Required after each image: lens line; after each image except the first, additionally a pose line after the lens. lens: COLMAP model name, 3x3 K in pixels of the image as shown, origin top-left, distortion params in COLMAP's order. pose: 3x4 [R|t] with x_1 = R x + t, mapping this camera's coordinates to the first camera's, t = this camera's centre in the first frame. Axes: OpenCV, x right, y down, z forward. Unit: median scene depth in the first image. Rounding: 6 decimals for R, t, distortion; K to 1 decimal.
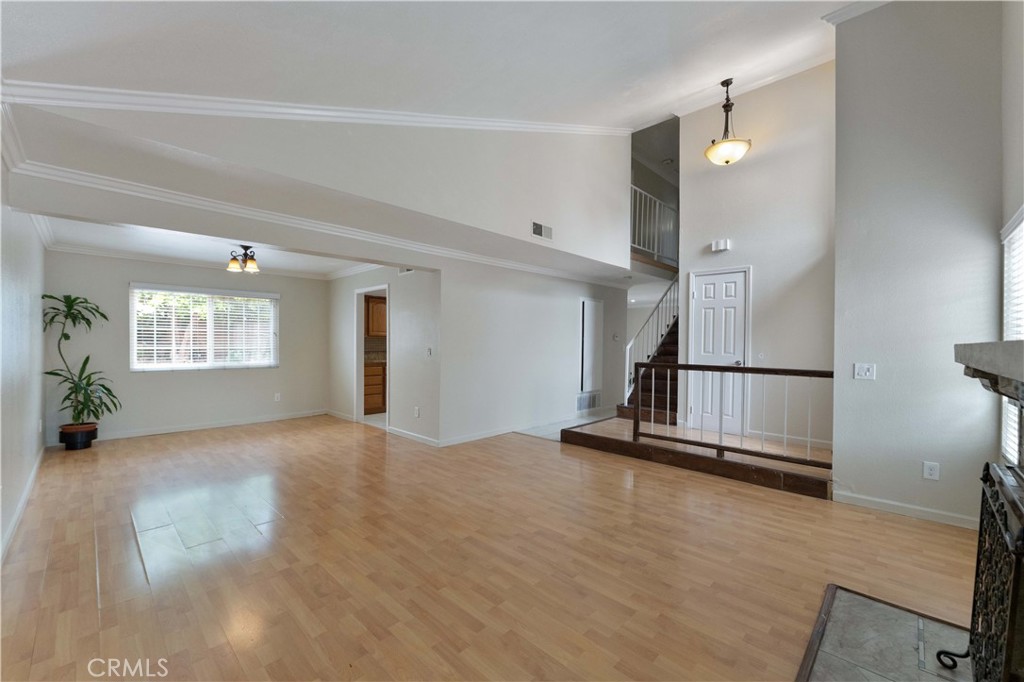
lens RADIAL K [[420.4, 0, 509.4], [0, 420.4, 344.2], [0, 0, 1]] dist [-0.011101, 0.000015]
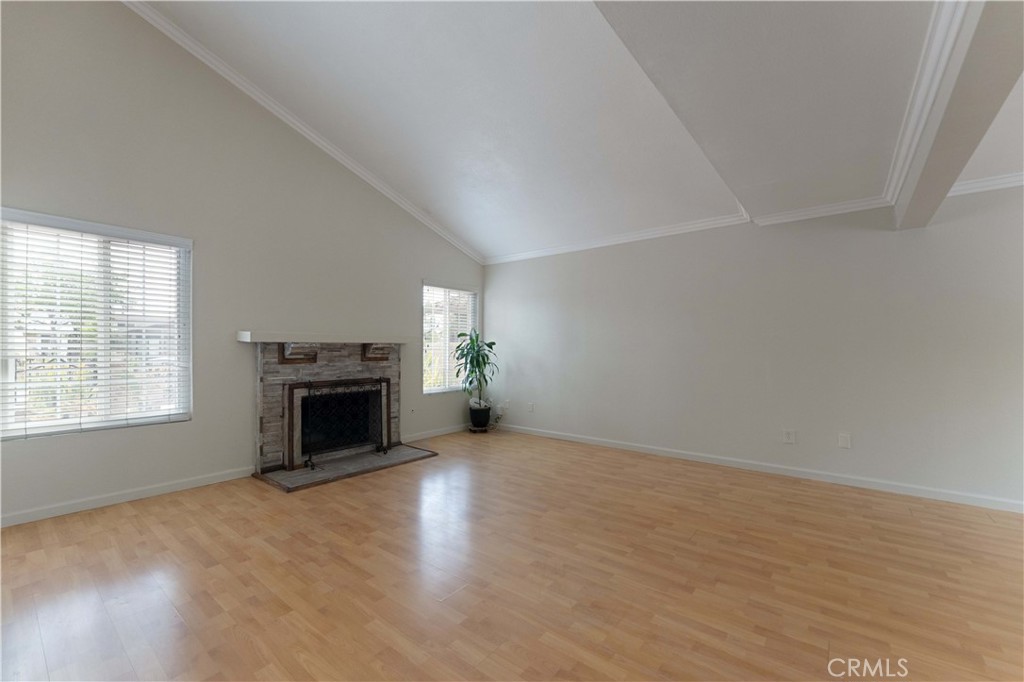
lens RADIAL K [[420.4, 0, 515.2], [0, 420.4, 347.1], [0, 0, 1]] dist [-0.011101, 0.000015]
pose [[-0.994037, -0.012973, -0.108266, 0.101998], [-0.013081, 0.999914, 0.000294, 0.035291], [0.108253, 0.001708, -0.994122, 2.042261]]
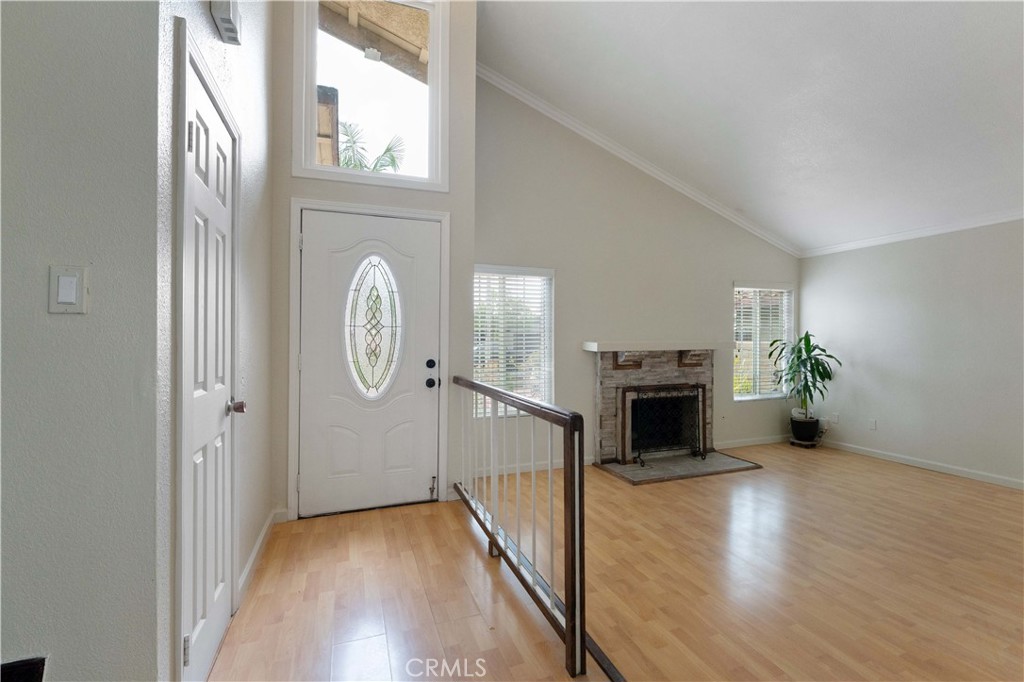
lens RADIAL K [[442.3, 0, 518.3], [0, 442.3, 339.3], [0, 0, 1]] dist [-0.000370, -0.000228]
pose [[-0.907353, -0.004279, 0.420348, 0.350415], [-0.002264, 0.999983, 0.005294, -0.019787], [-0.420364, 0.003852, -0.907348, 2.239647]]
